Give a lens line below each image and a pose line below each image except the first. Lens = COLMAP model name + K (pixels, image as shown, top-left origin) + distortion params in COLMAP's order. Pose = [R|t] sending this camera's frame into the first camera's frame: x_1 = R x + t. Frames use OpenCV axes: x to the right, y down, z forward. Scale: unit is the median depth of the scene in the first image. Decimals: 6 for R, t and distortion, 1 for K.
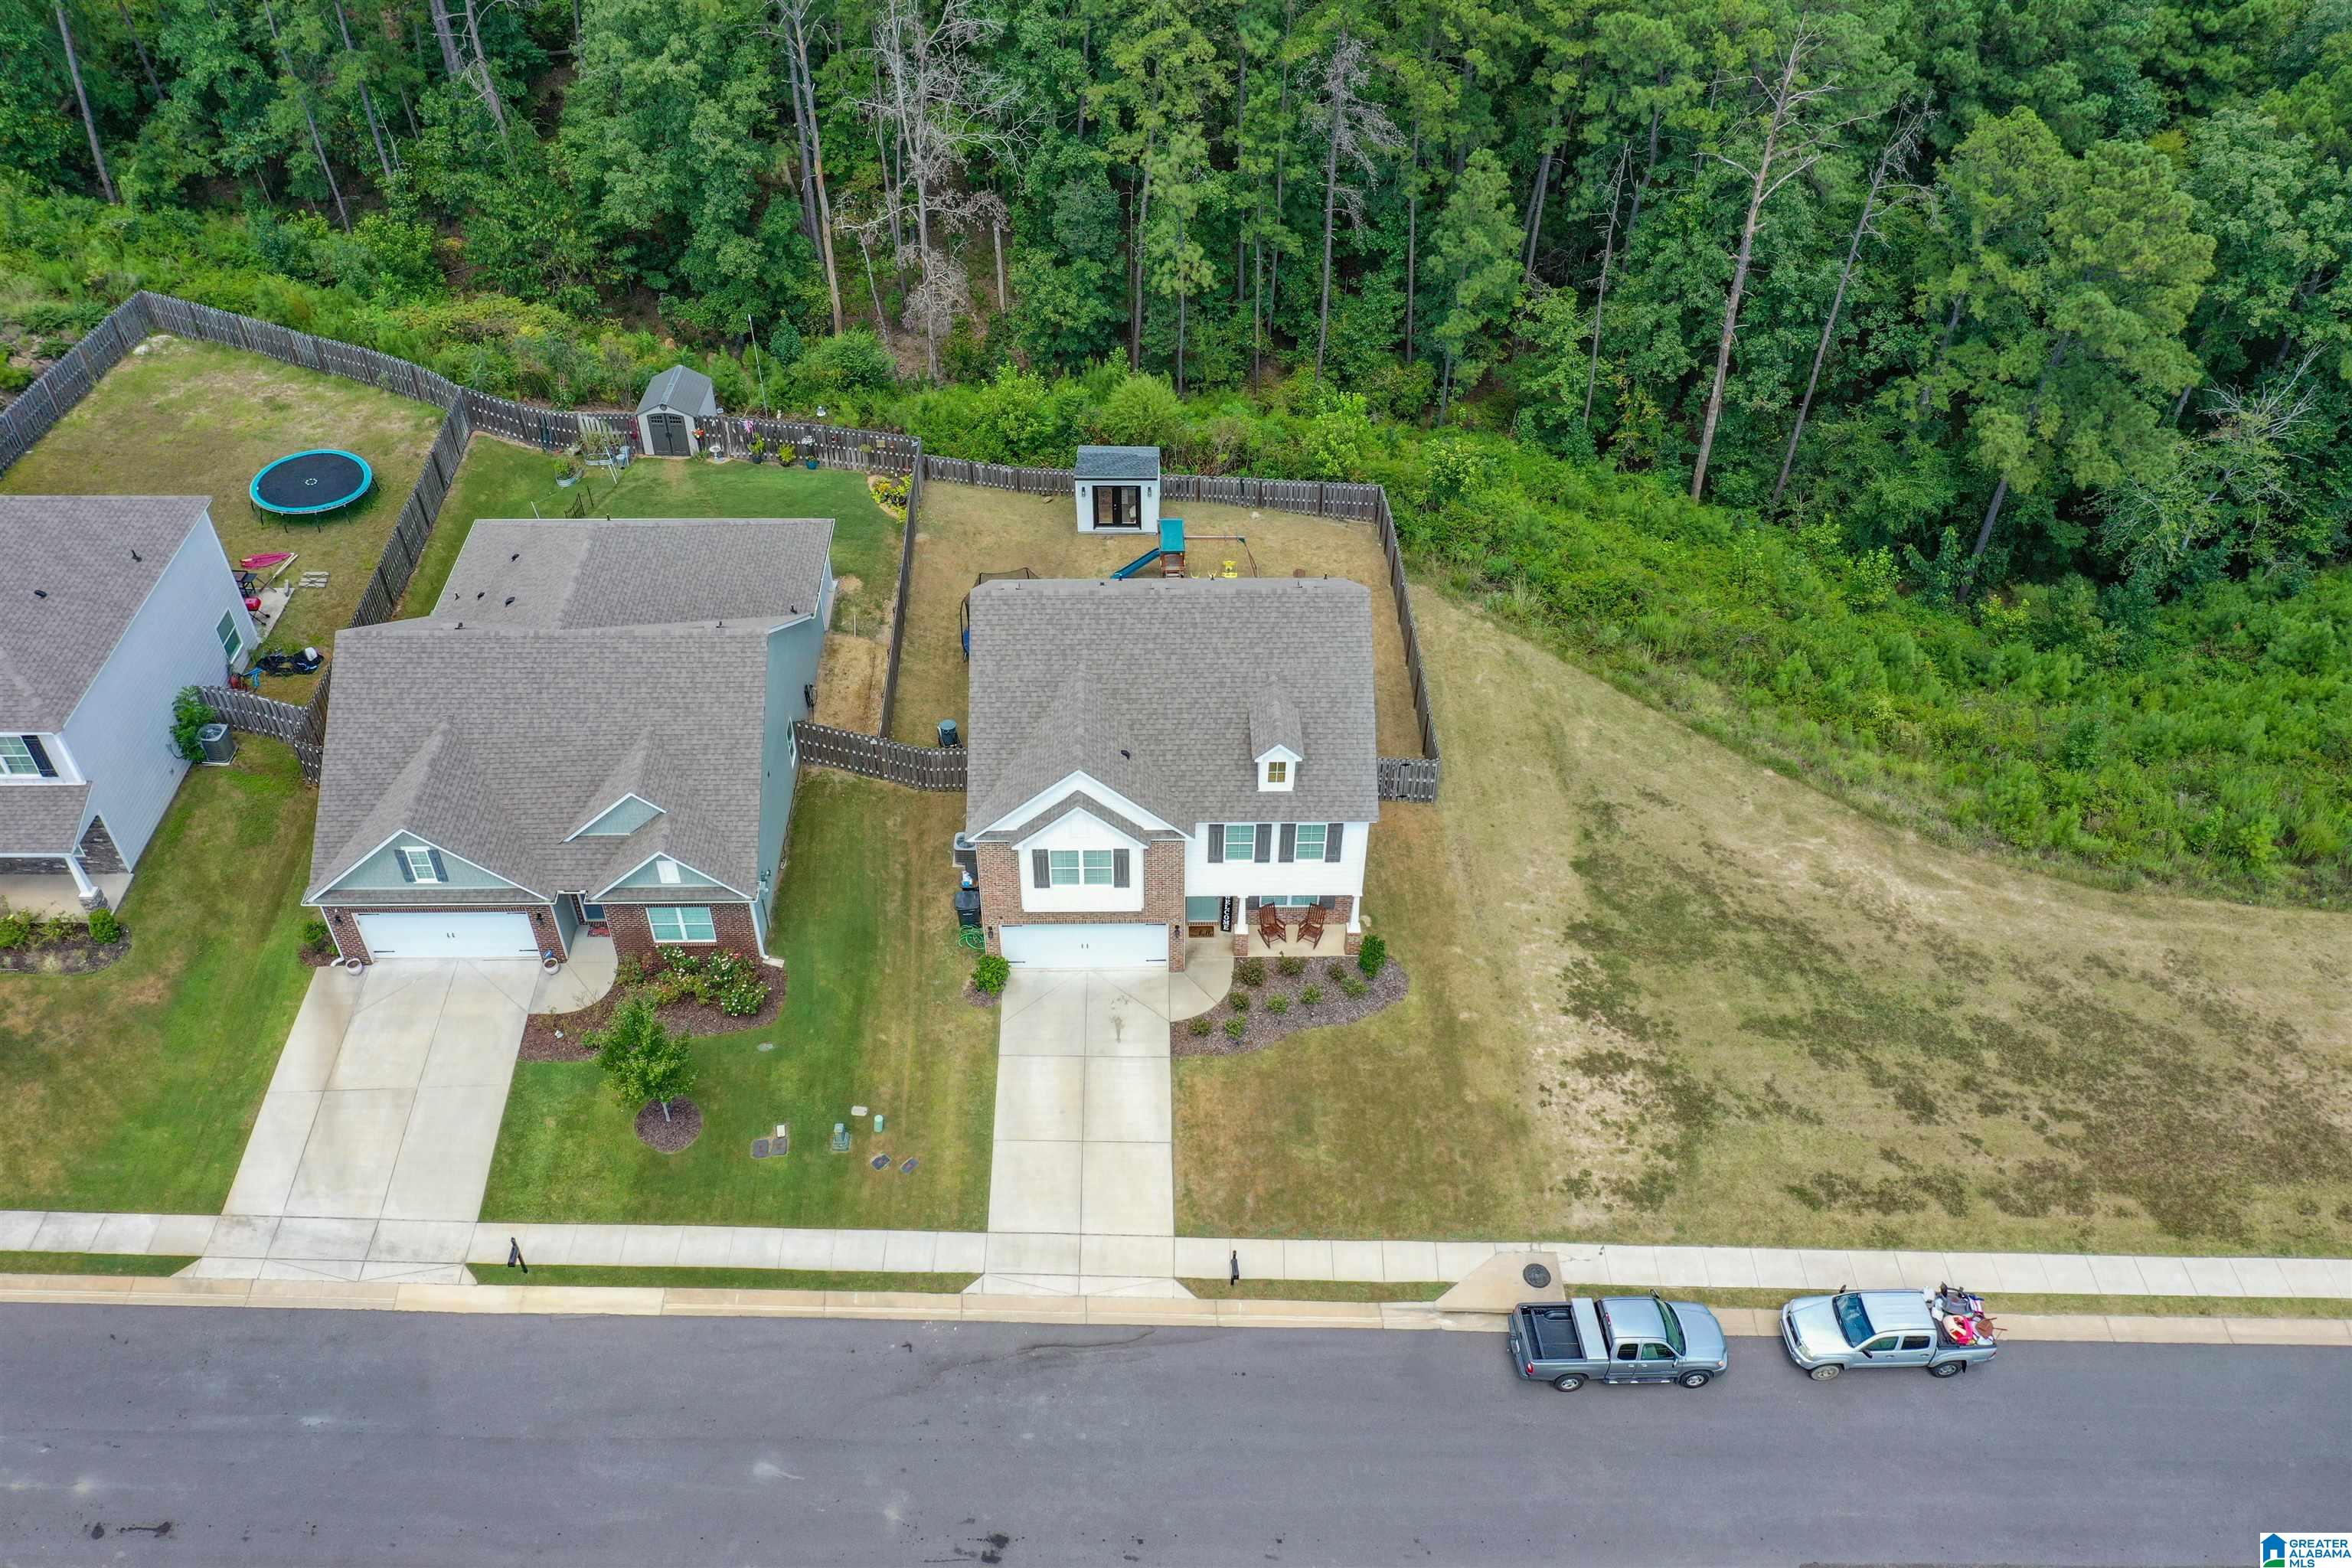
lens RADIAL K [[1851.0, 0, 1176.0], [0, 1851.0, 784.0], [0, 0, 1]] dist [0.009939, -0.004728]
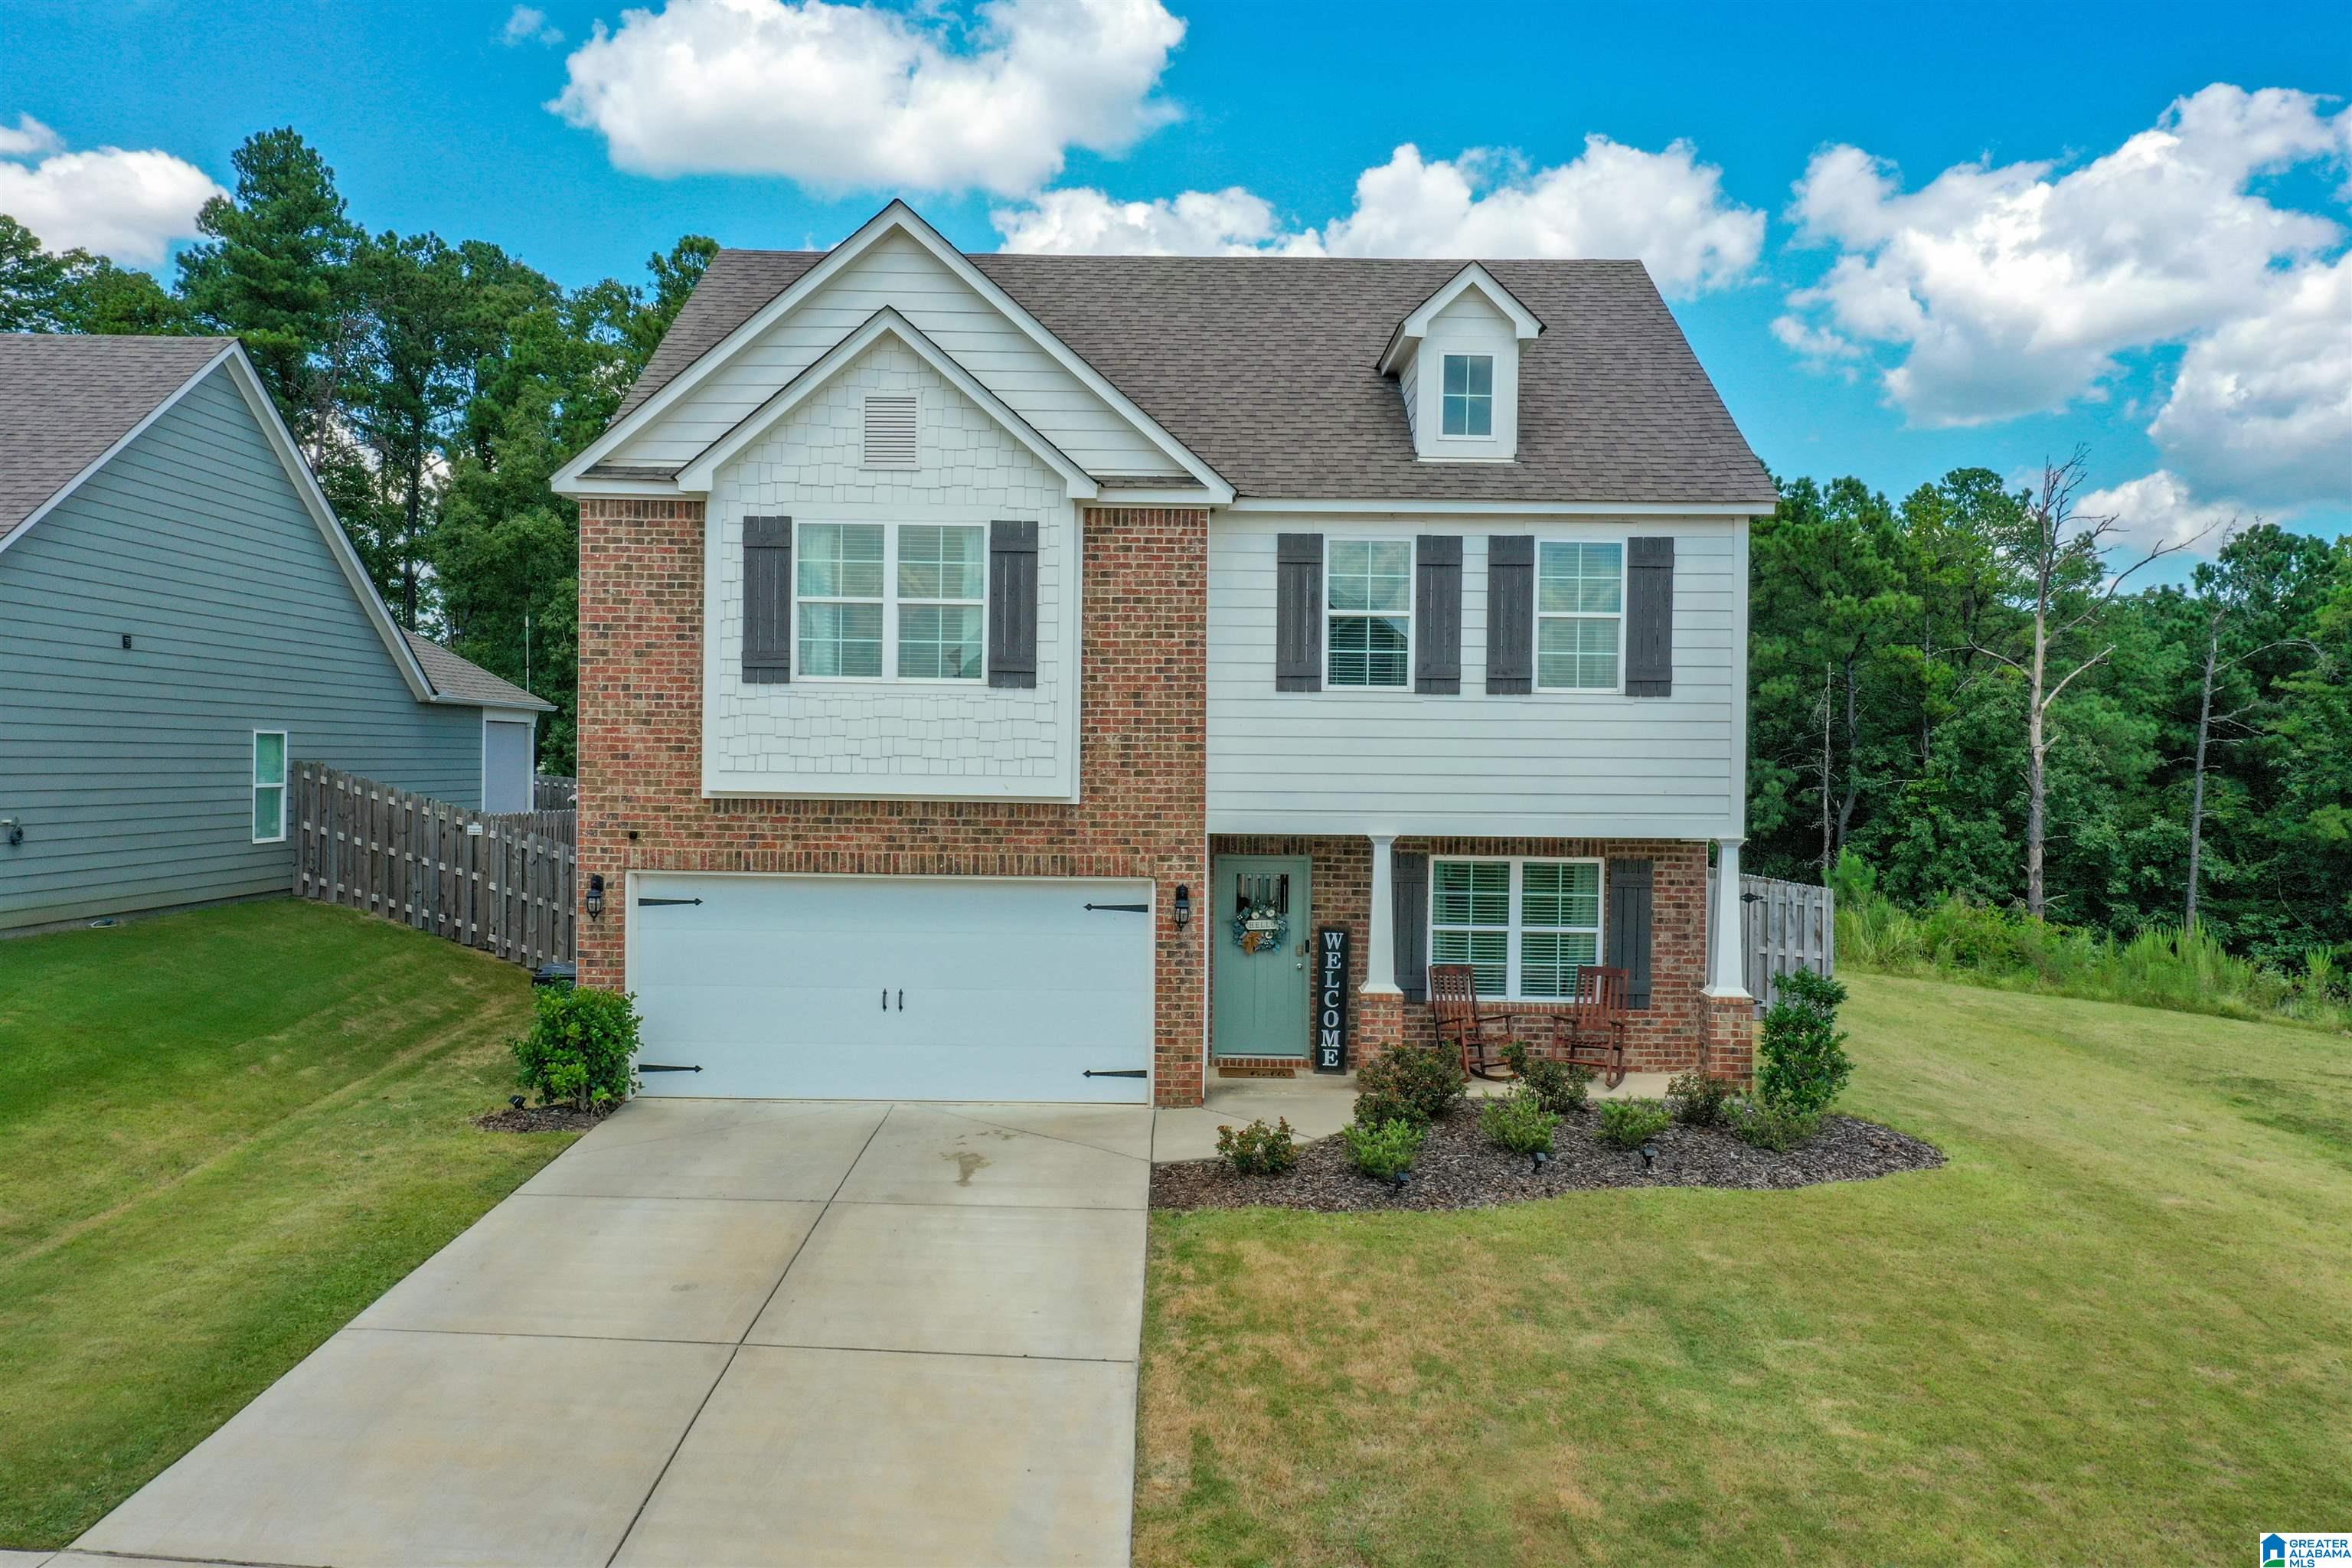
lens RADIAL K [[1869.6, 0, 1176.0], [0, 1869.6, 784.0], [0, 0, 1]] dist [0.009613, -0.004434]
pose [[0.999779, 0.004981, -0.020414, 0.005991], [-0.017295, 0.746803, -0.664820, 0.275654], [0.011934, 0.665026, 0.746725, 0.744693]]
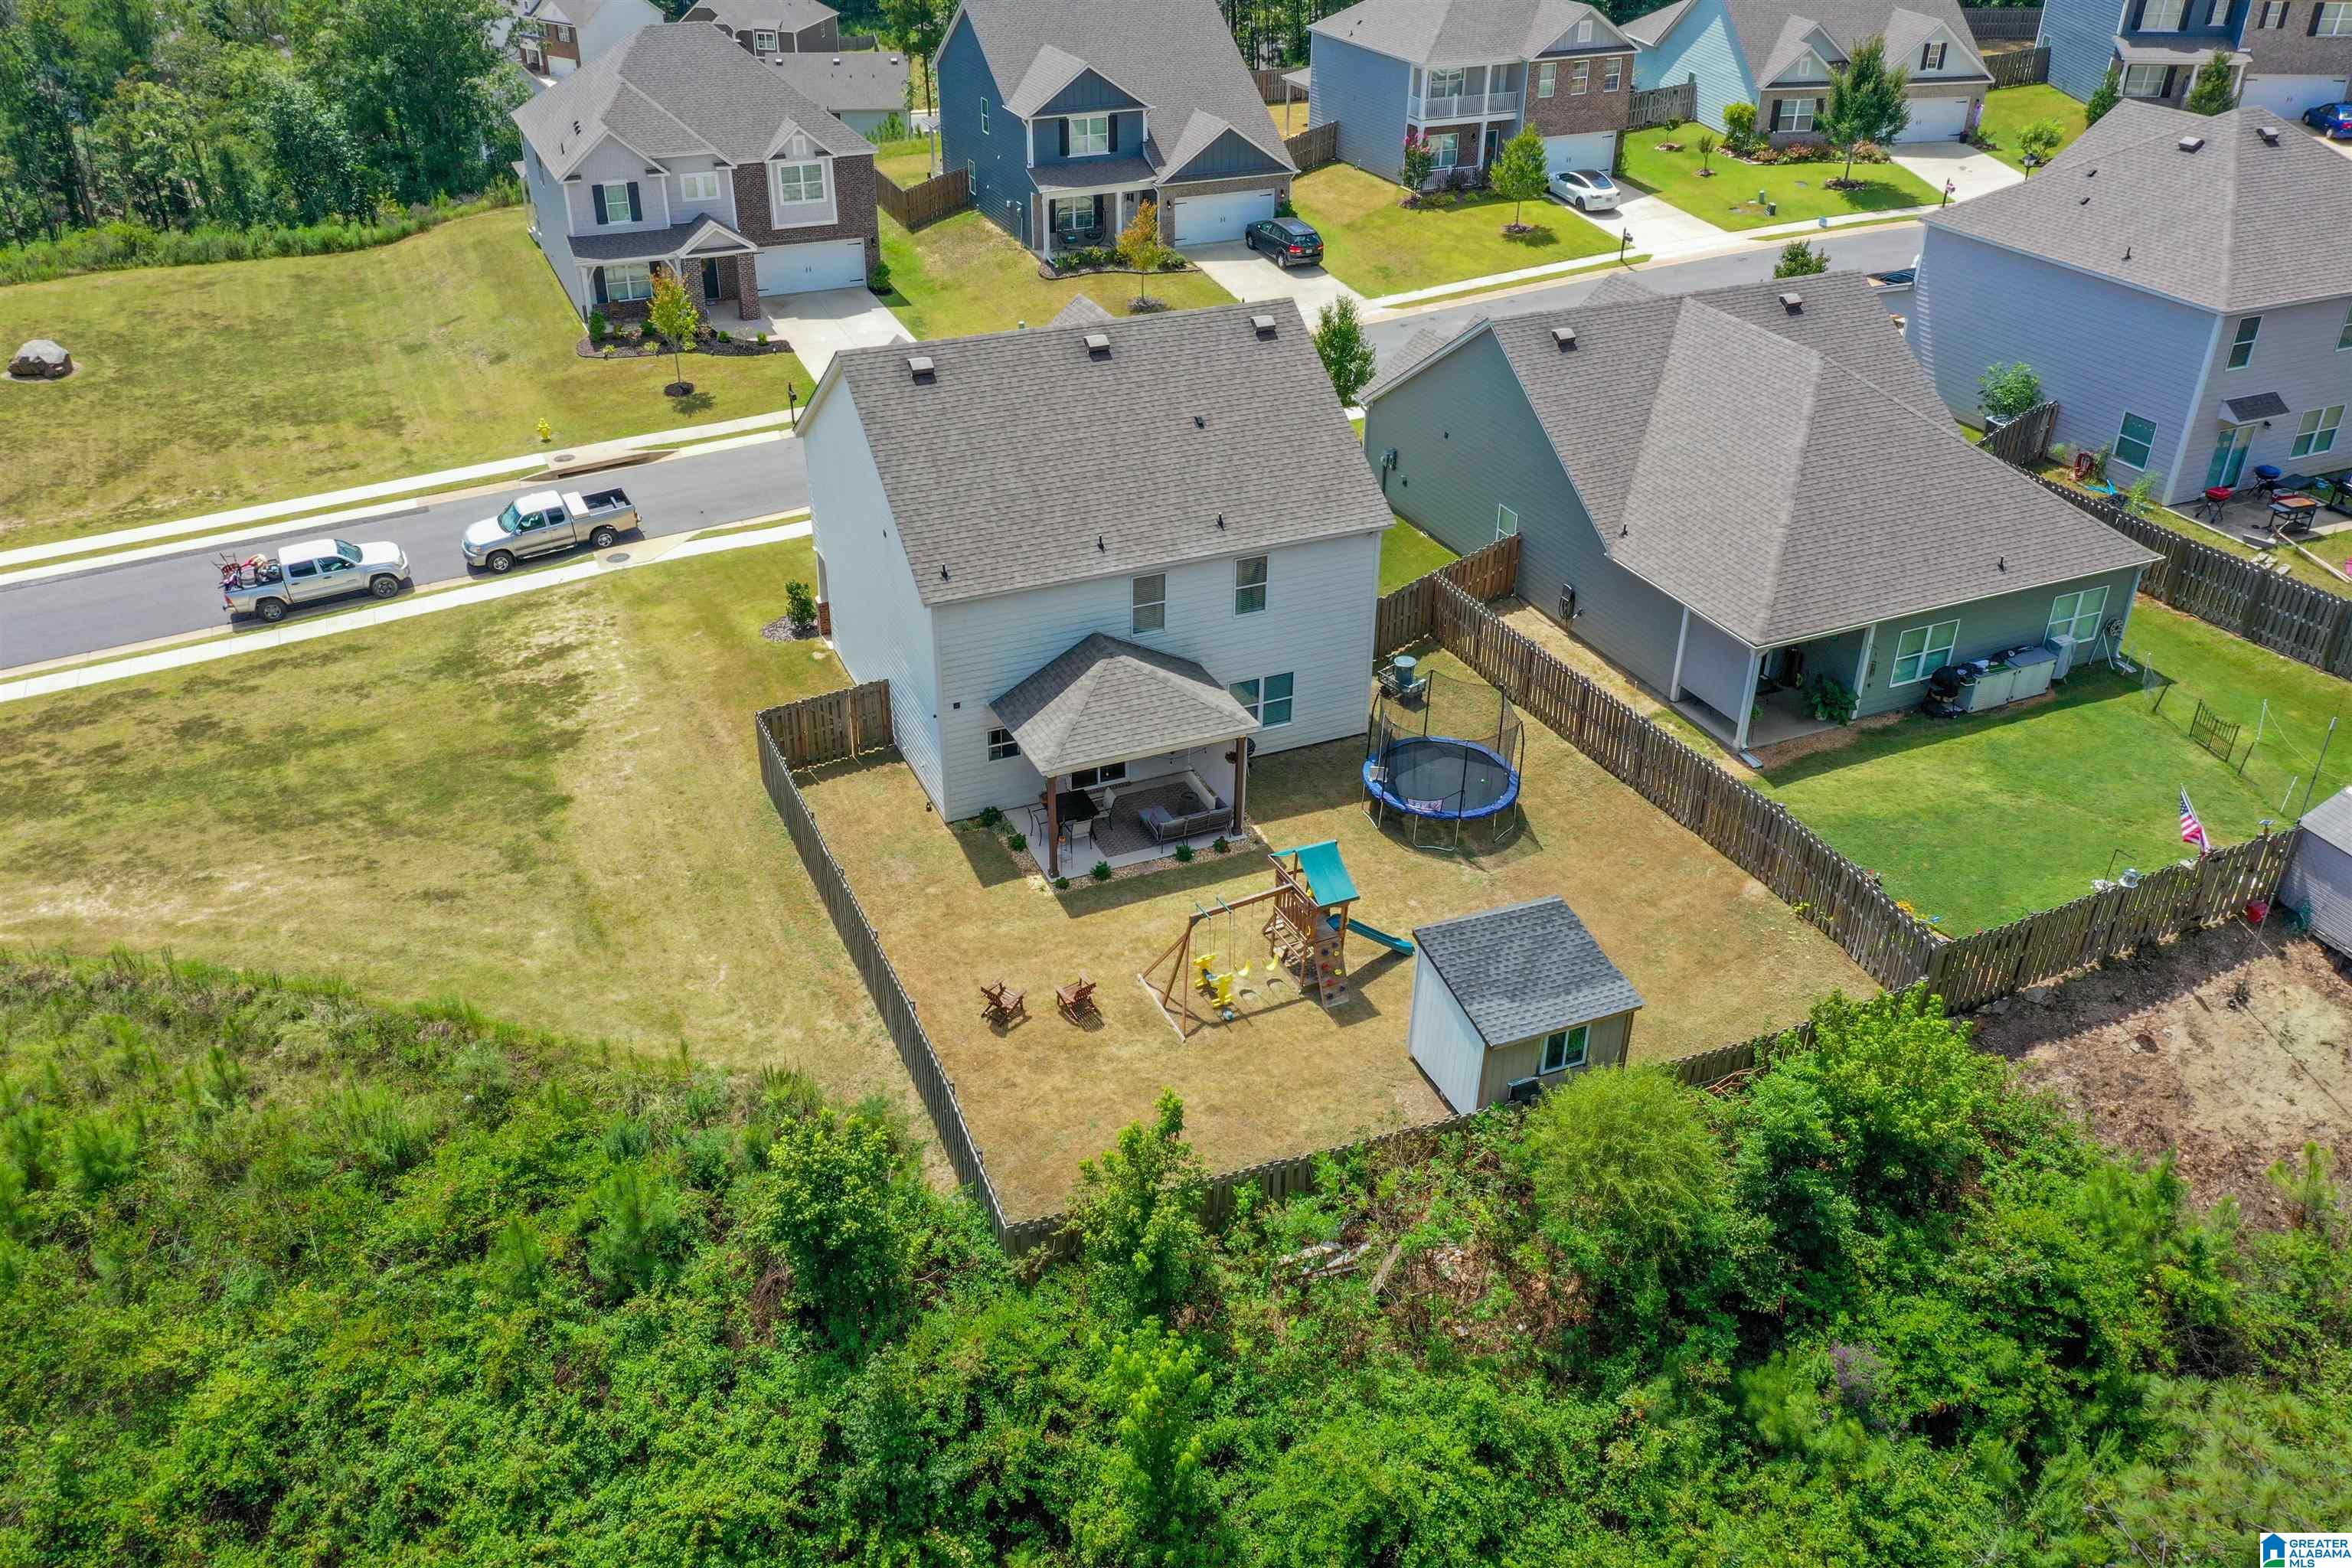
lens RADIAL K [[1850.4, 0, 1172.0], [0, 1850.4, 785.0], [0, 0, 1]] dist [0.006922, -0.008301]
pose [[-0.921889, 0.182250, -0.341915, 0.272384], [-0.274590, 0.315265, 0.908410, -0.789335], [0.273351, 0.931339, -0.240596, 1.381513]]
